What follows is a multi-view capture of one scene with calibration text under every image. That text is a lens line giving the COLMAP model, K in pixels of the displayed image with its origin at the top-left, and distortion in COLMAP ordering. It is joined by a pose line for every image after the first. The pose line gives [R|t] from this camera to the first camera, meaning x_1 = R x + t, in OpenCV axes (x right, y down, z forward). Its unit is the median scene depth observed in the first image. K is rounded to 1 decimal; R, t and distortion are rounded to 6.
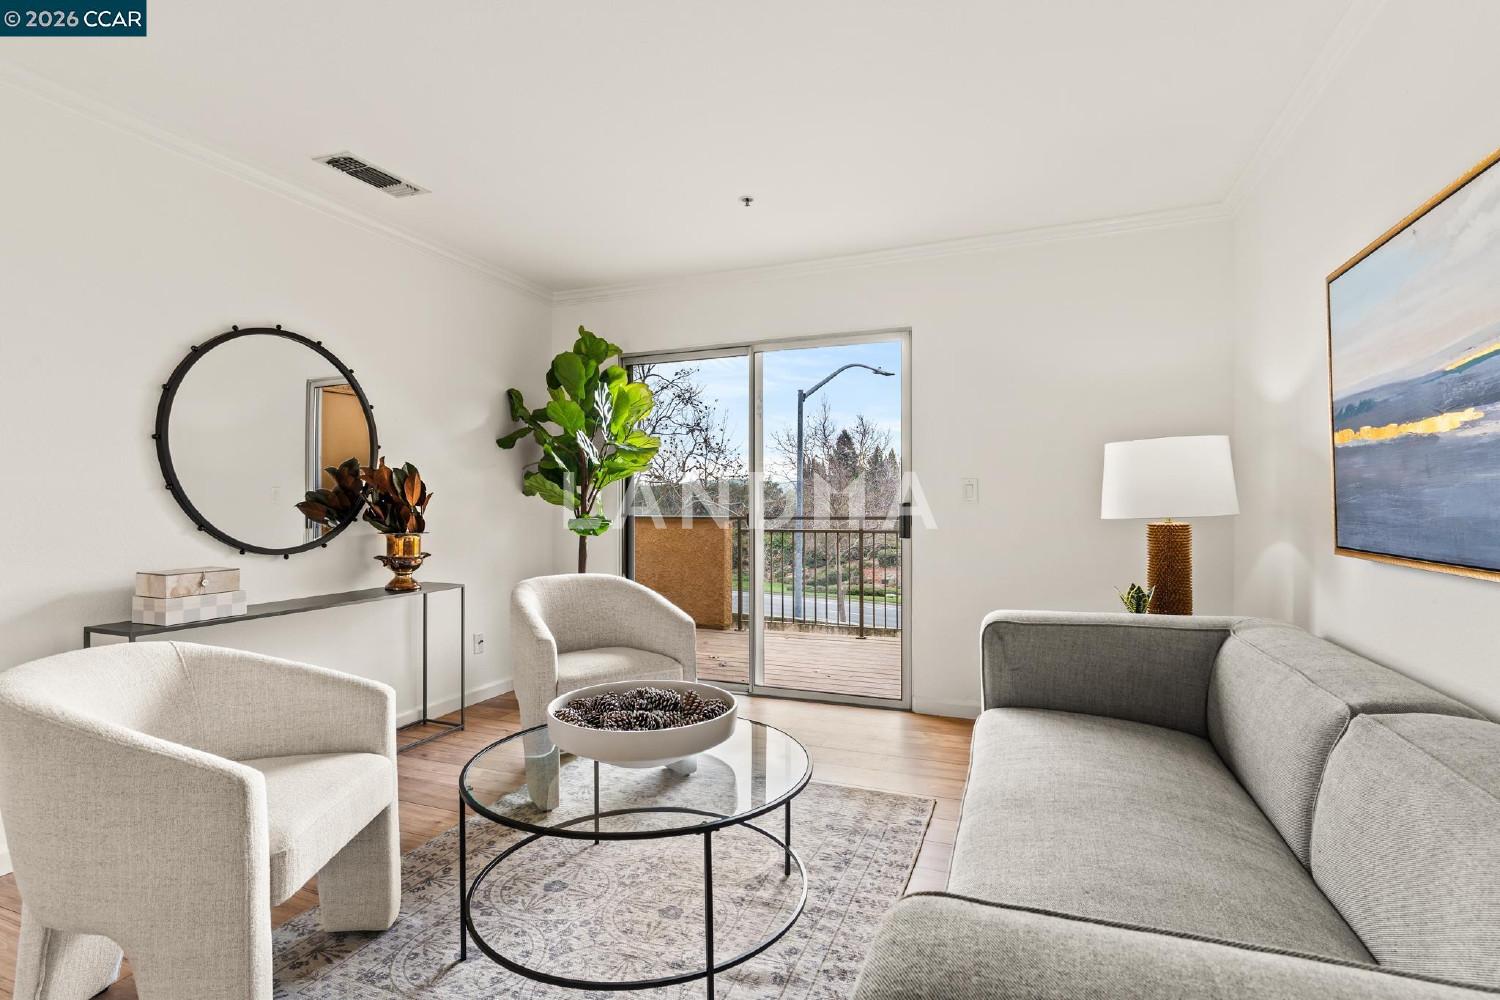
lens RADIAL K [[756.4, 0, 750.0], [0, 756.4, 500.0], [0, 0, 1]] dist [0.000714, -0.000318]
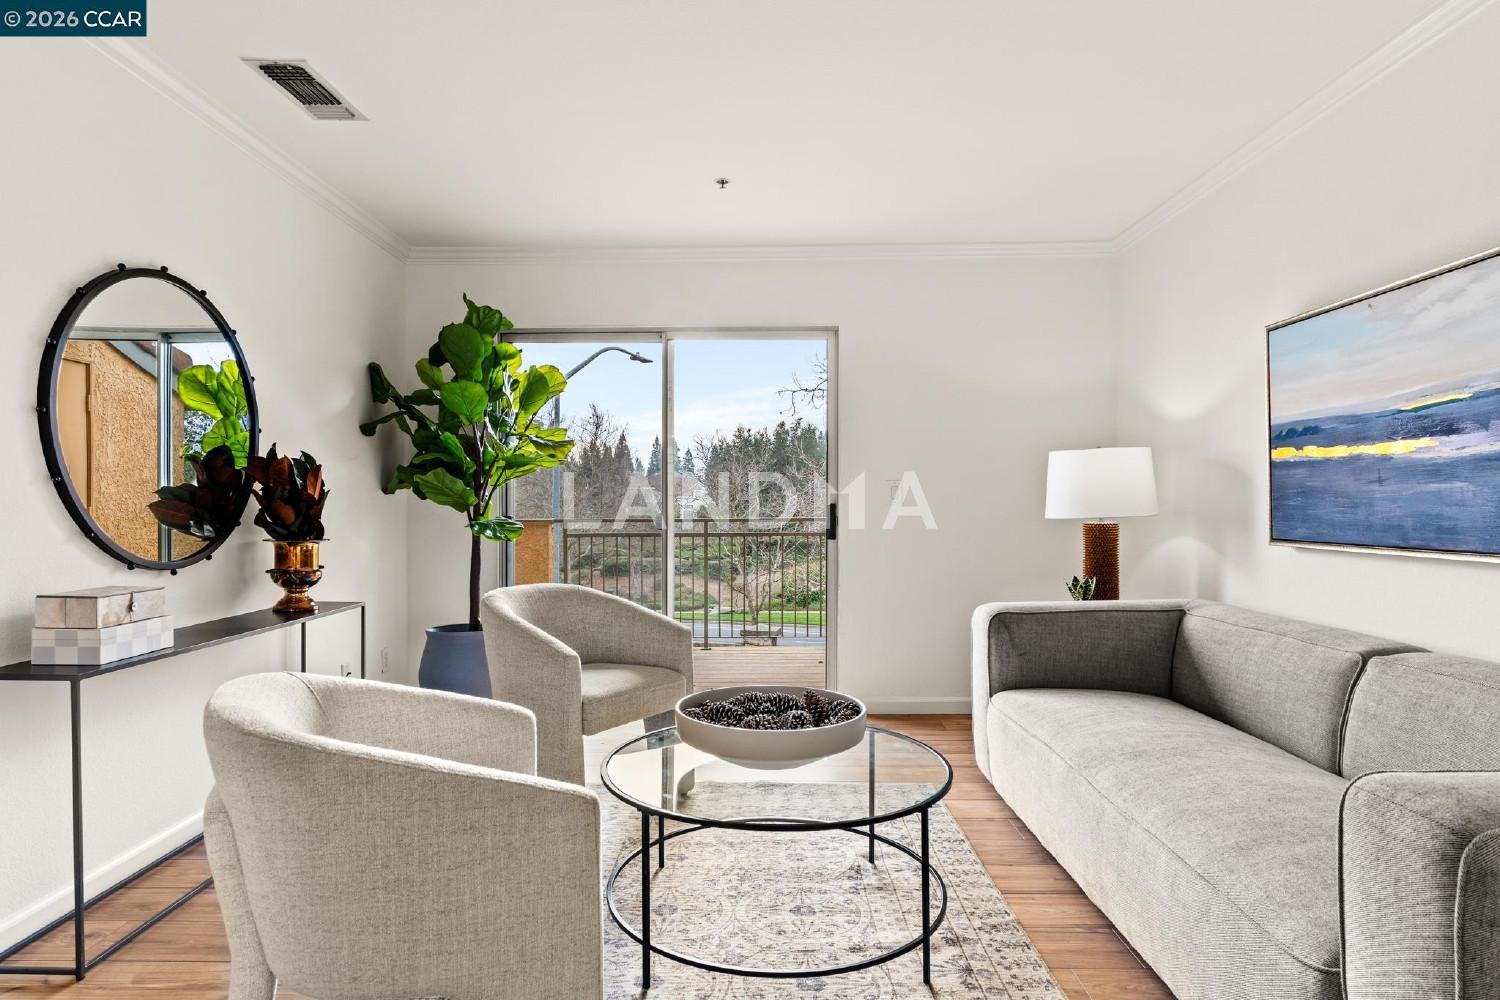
lens RADIAL K [[862.0, 0, 762.0], [0, 862.0, 513.2], [0, 0, 1]] dist [0.001050, -0.000200]
pose [[0.930342, -0.001020, 0.366691, -0.402546], [-0.004148, 0.999903, 0.013306, 0.001798], [-0.366669, -0.013900, 0.930248, -0.026676]]
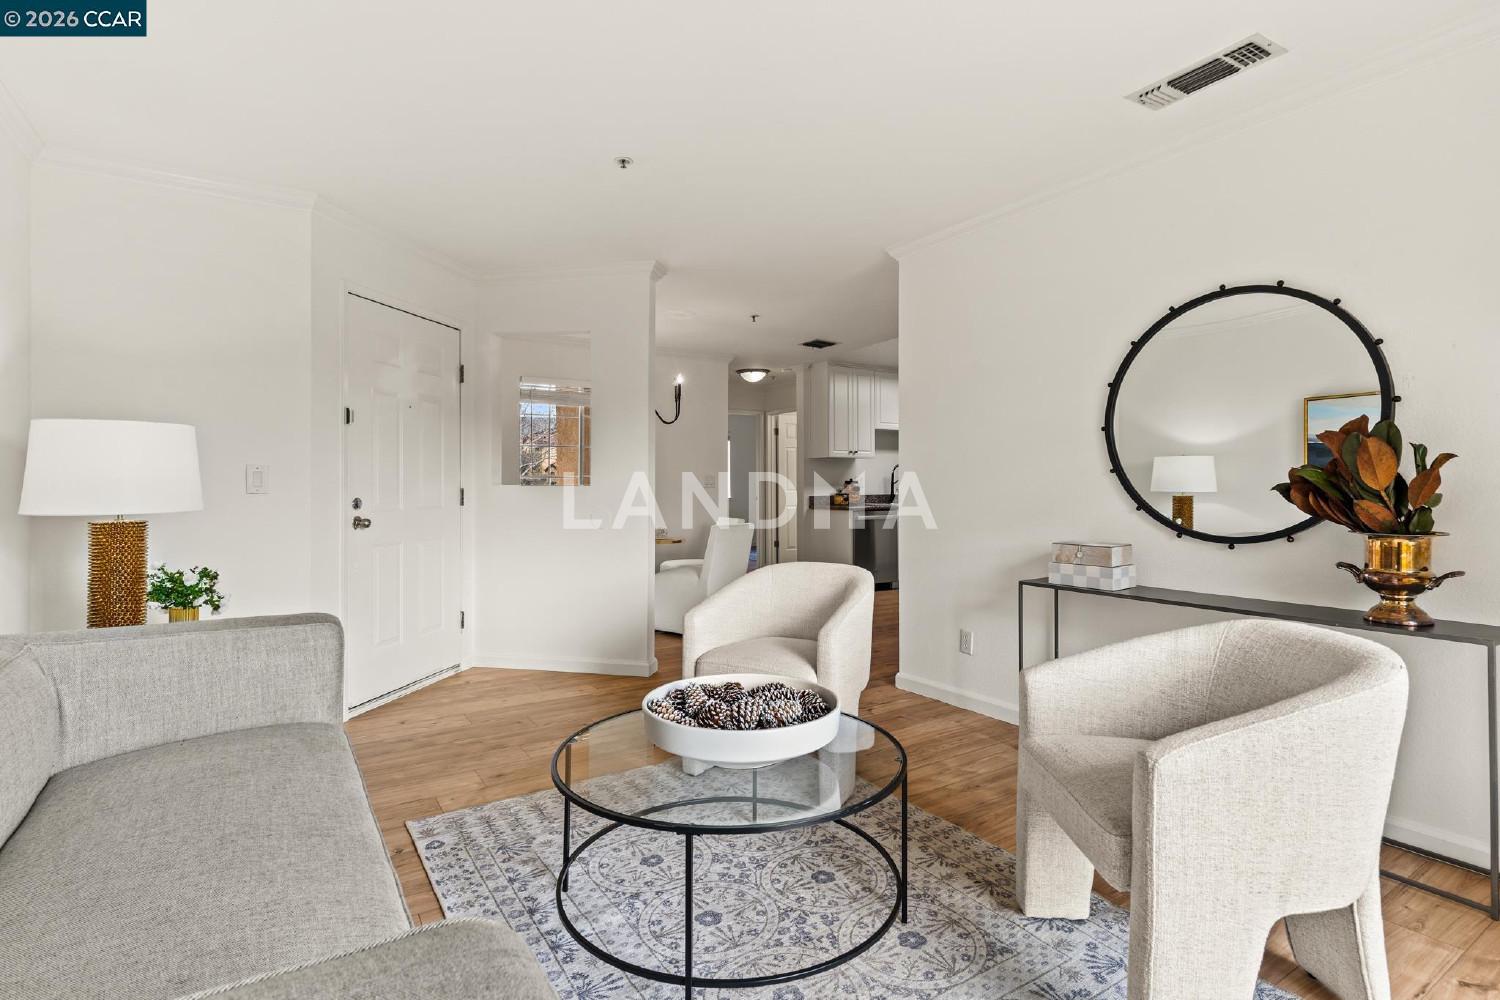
lens RADIAL K [[731.3, 0, 742.4], [0, 731.3, 476.0], [0, 0, 1]] dist [0.023547, 0.000261]
pose [[-0.597626, 0.000620, -0.801775, 0.434830], [0.013208, 0.999872, -0.009071, -0.006440], [0.801666, -0.016011, -0.597558, 1.121296]]
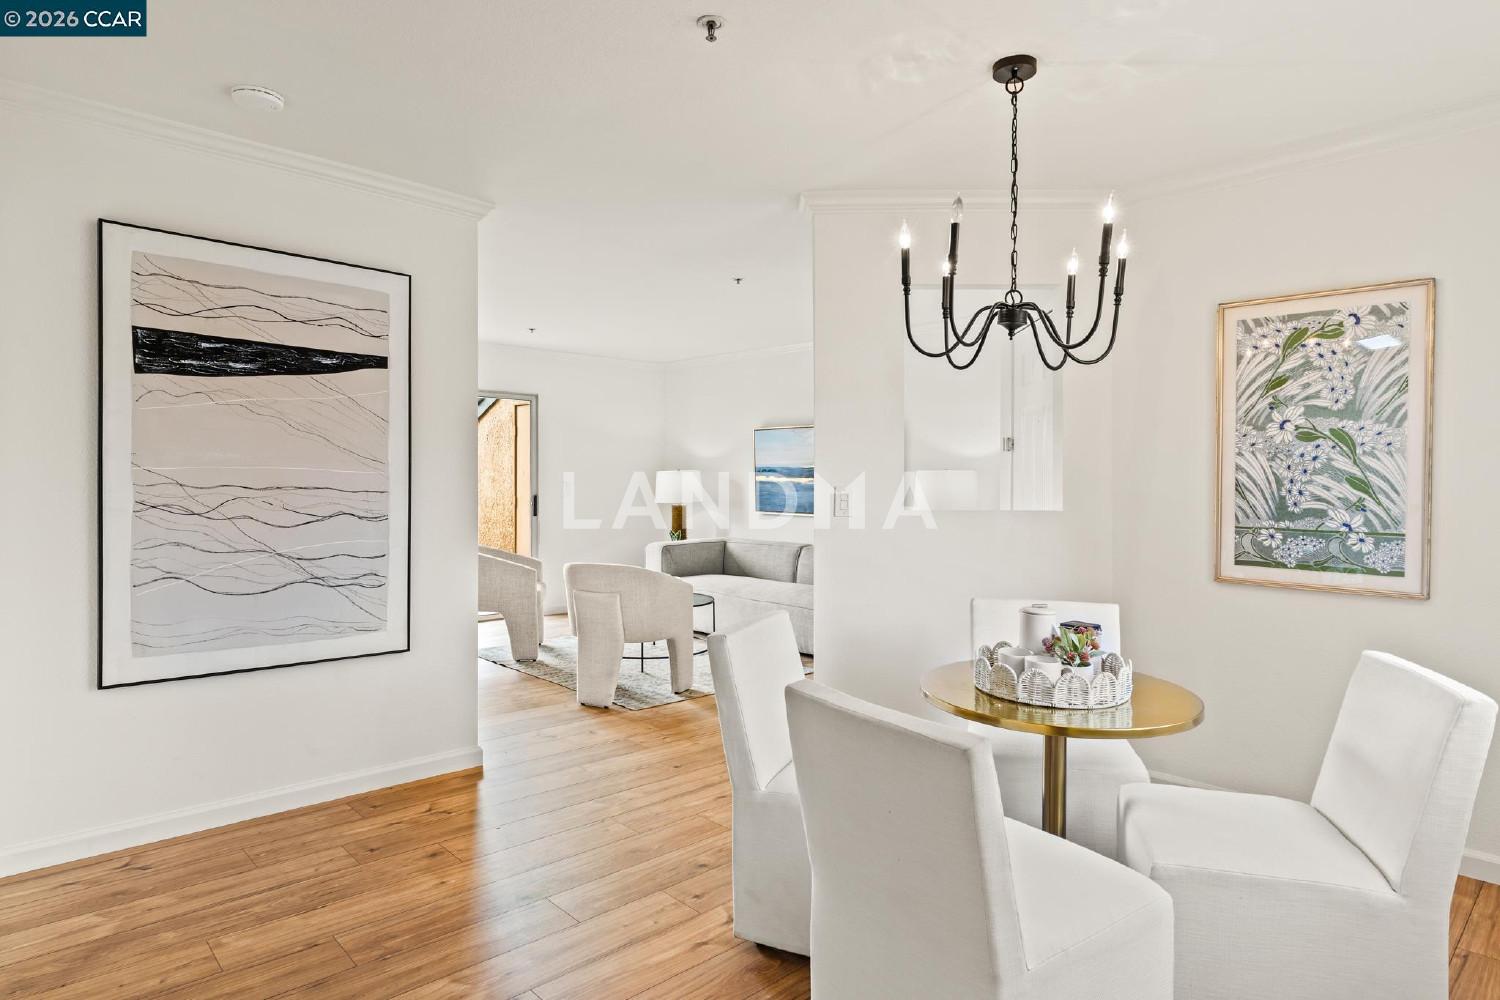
lens RADIAL K [[832.8, 0, 750.0], [0, 832.8, 500.0], [0, 0, 1]] dist [-0.000407, 0.000045]
pose [[0.445253, -0.013622, 0.895301, -1.774360], [-0.013895, 0.999659, 0.022120, -0.047686], [-0.895297, -0.022289, 0.444912, -0.418154]]
